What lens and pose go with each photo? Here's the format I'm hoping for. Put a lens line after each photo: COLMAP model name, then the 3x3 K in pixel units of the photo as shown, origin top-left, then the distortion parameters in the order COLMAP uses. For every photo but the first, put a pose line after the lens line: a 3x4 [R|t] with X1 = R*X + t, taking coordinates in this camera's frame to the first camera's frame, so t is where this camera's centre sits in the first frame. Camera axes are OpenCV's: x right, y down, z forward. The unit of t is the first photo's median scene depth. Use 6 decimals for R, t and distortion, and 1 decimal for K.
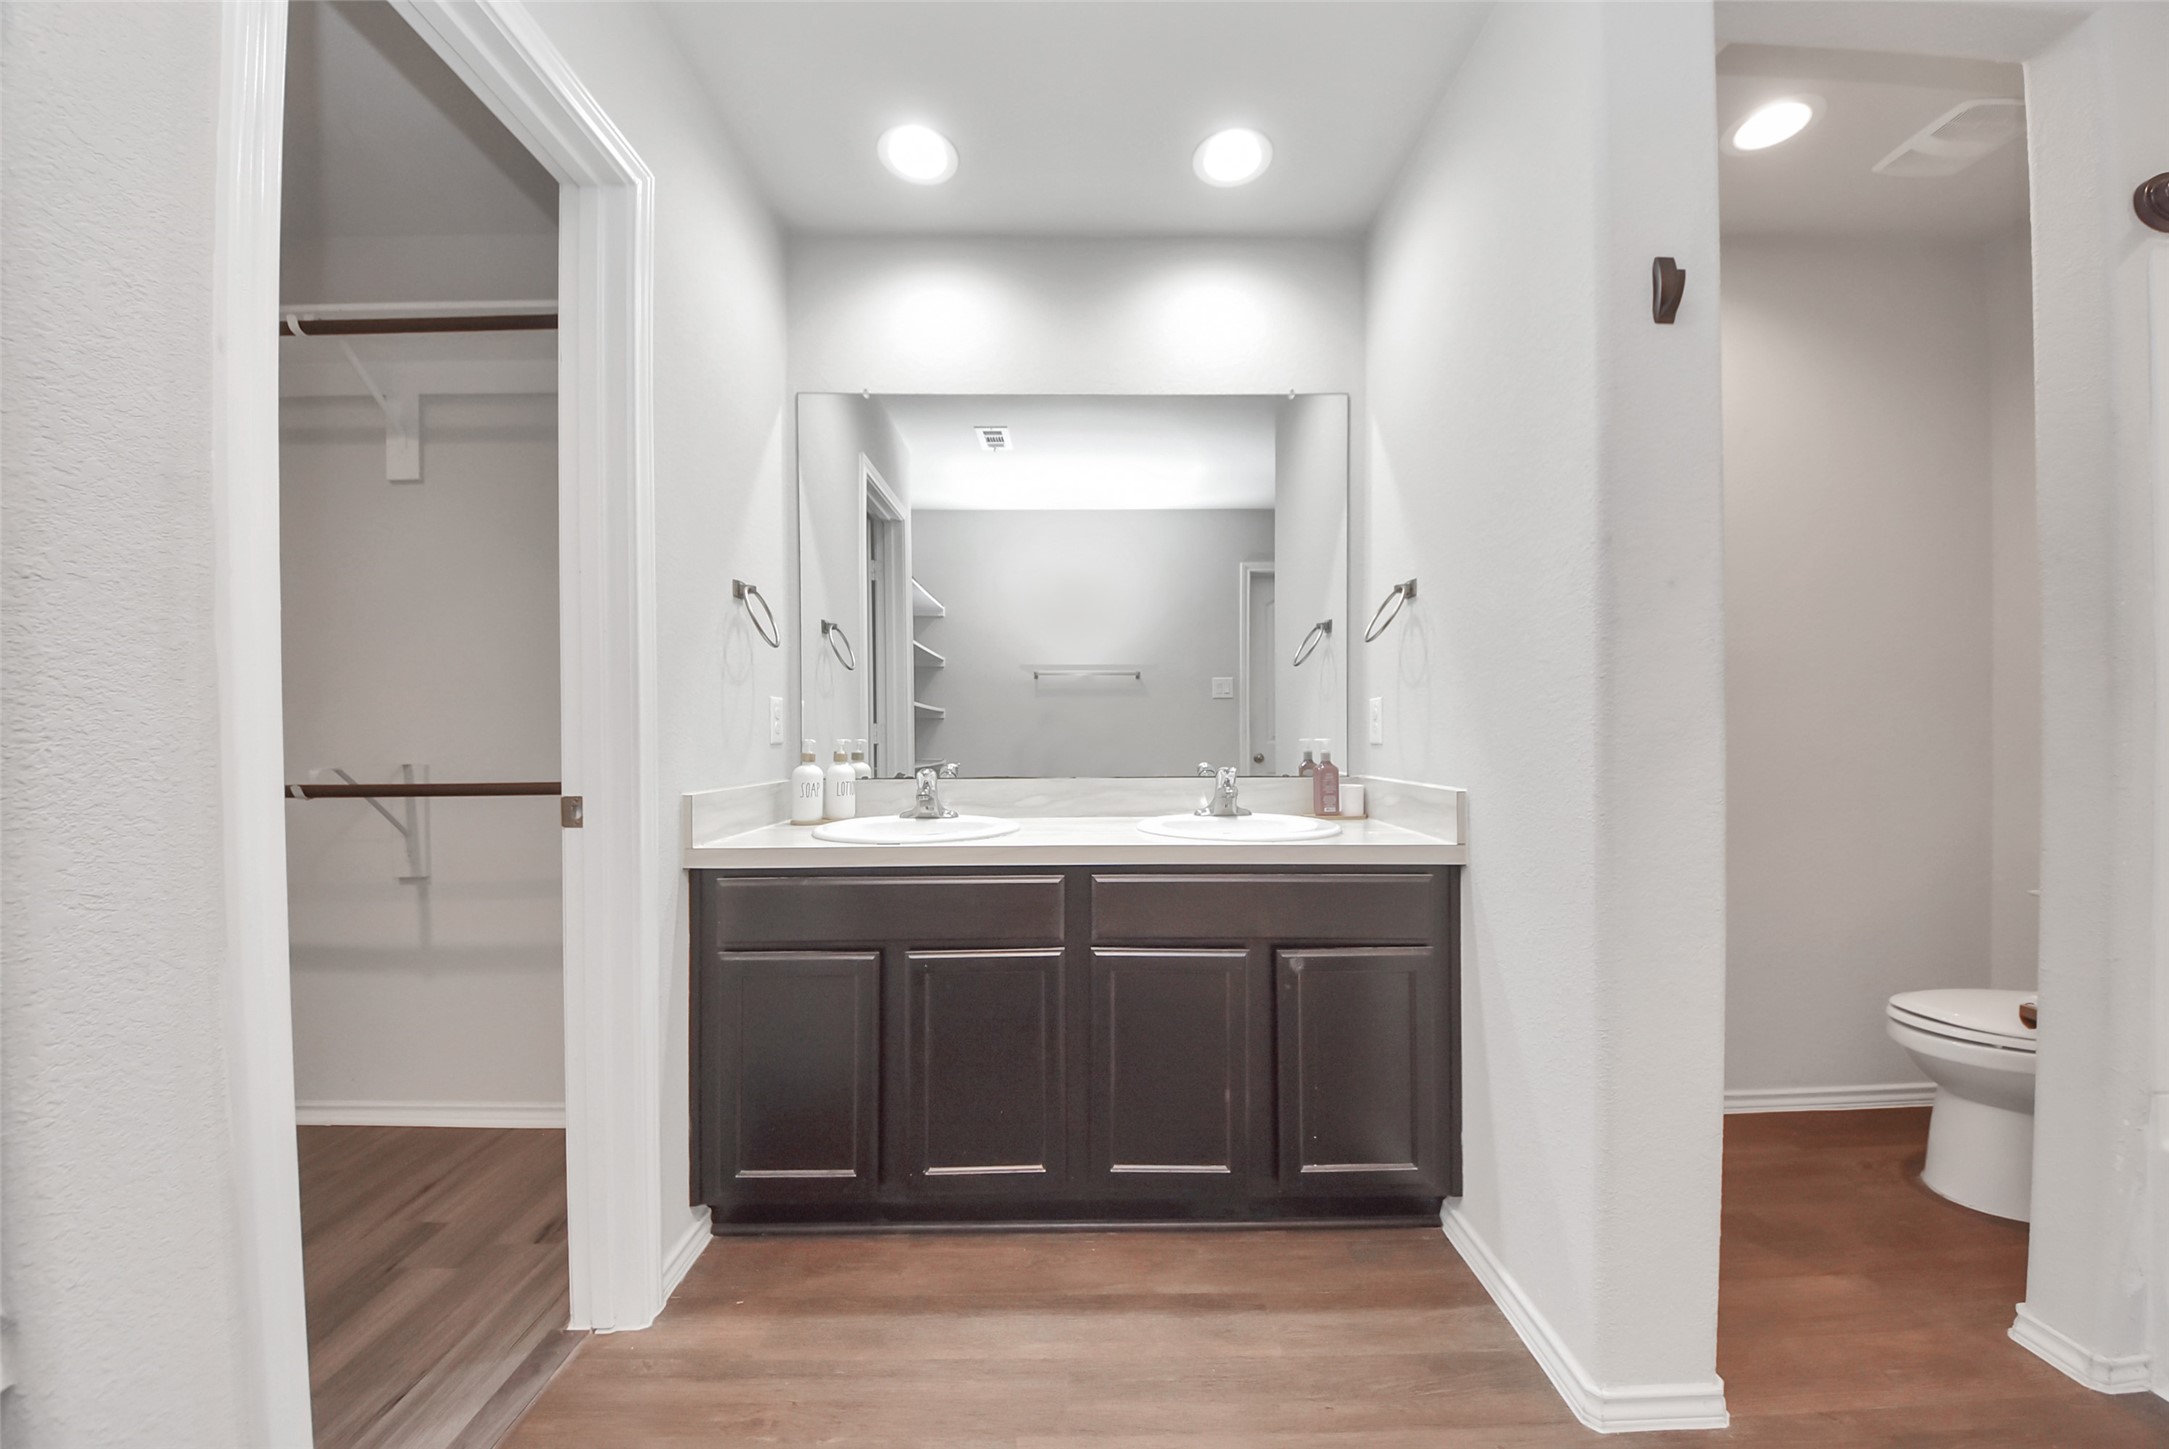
lens RADIAL K [[789.9, 0, 1132.8], [0, 789.9, 743.7], [0, 0, 1]] dist [0.021961, -0.018885]
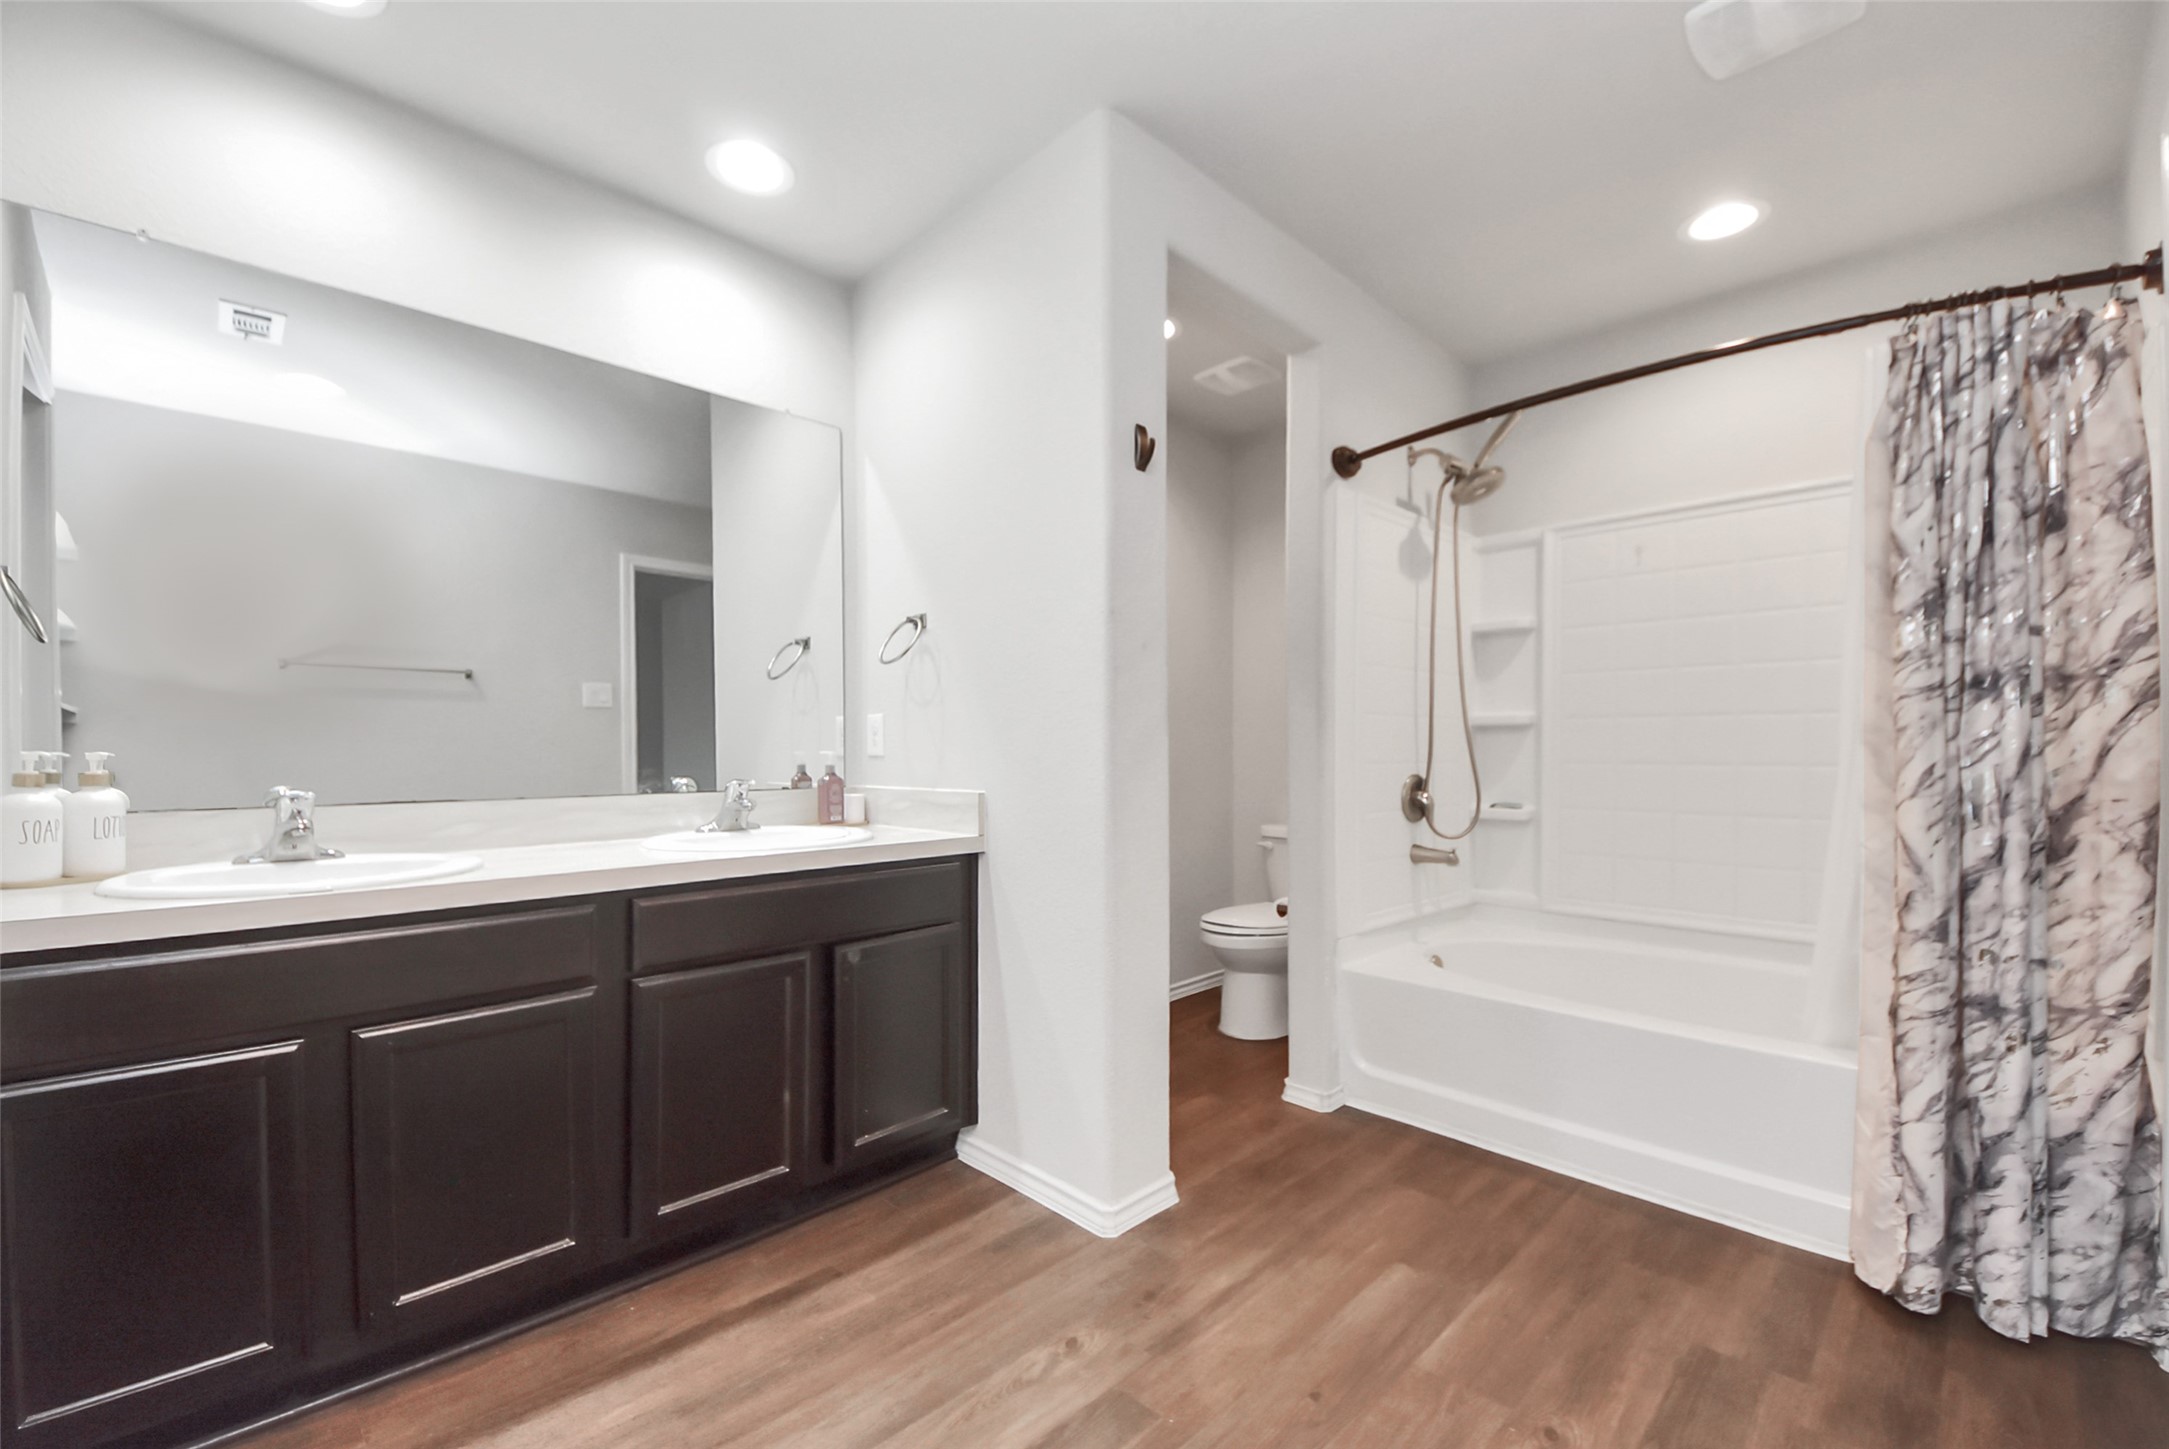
lens RADIAL K [[793.2, 0, 1088.3], [0, 793.2, 765.1], [0, 0, 1]] dist [0.001423, -0.006951]
pose [[0.754469, -0.008935, 0.656275, -0.261760], [0.005018, 0.999957, 0.007845, 0.006783], [-0.656317, -0.002626, 0.754481, -0.033436]]
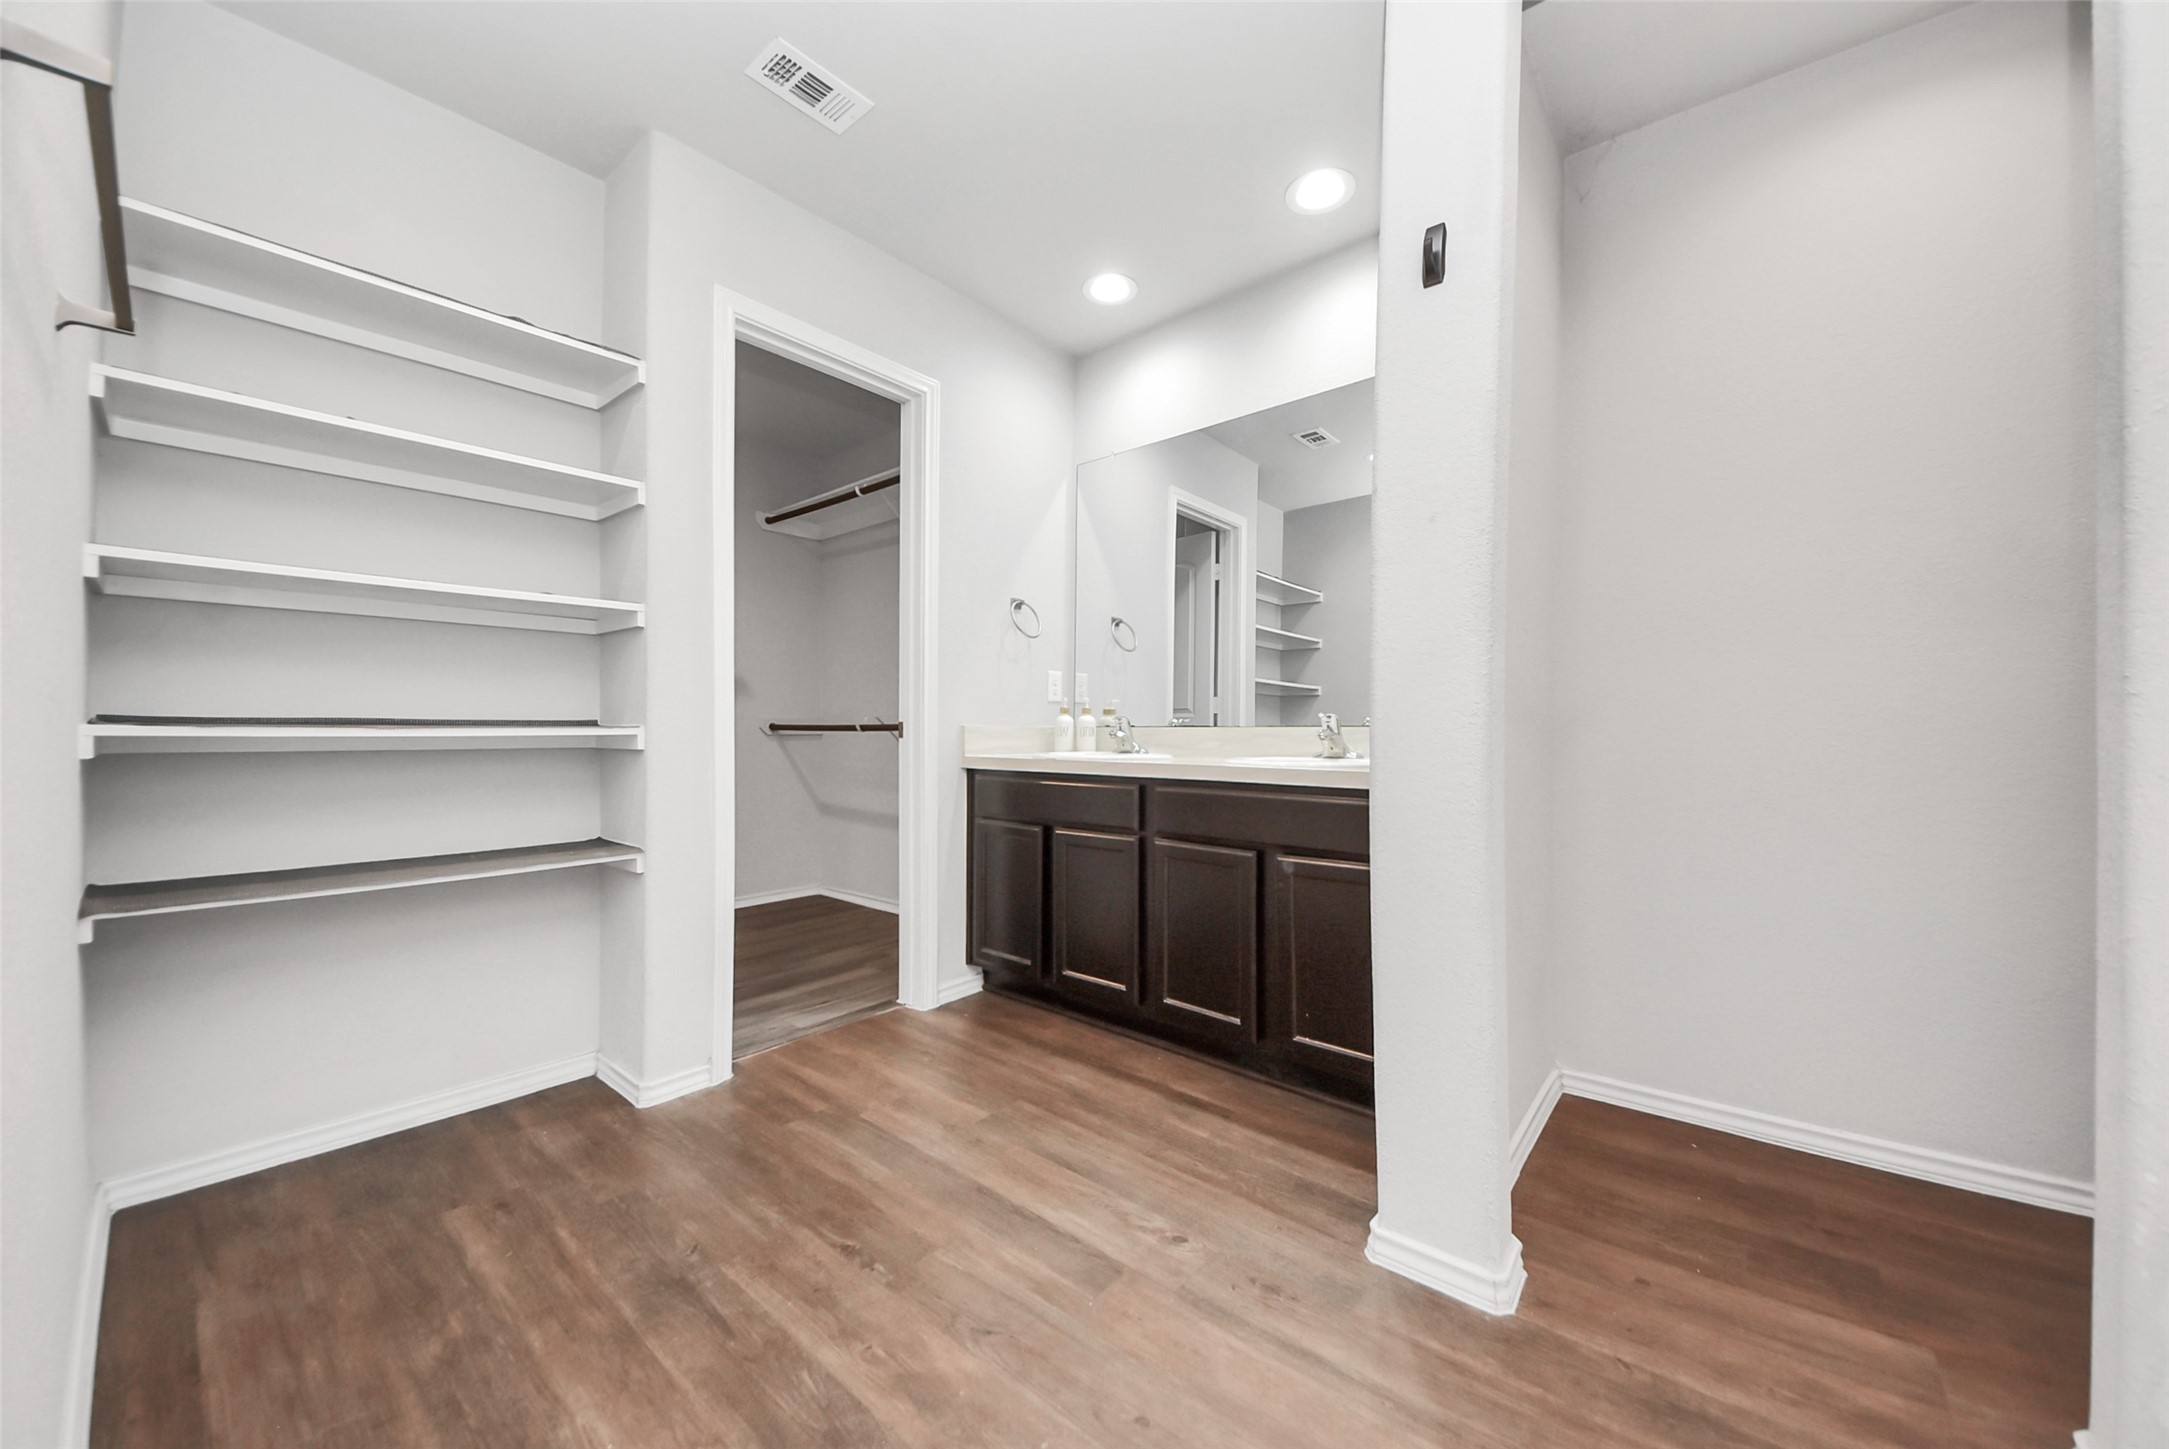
lens RADIAL K [[764.3, 0, 1087.2], [0, 764.3, 731.2], [0, 0, 1]] dist [0.018894, -0.015029]
pose [[0.758131, 0.007699, -0.652057, 0.735834], [-0.008912, 0.999959, 0.001445, 0.071310], [0.652042, 0.004716, 0.758168, -0.094223]]
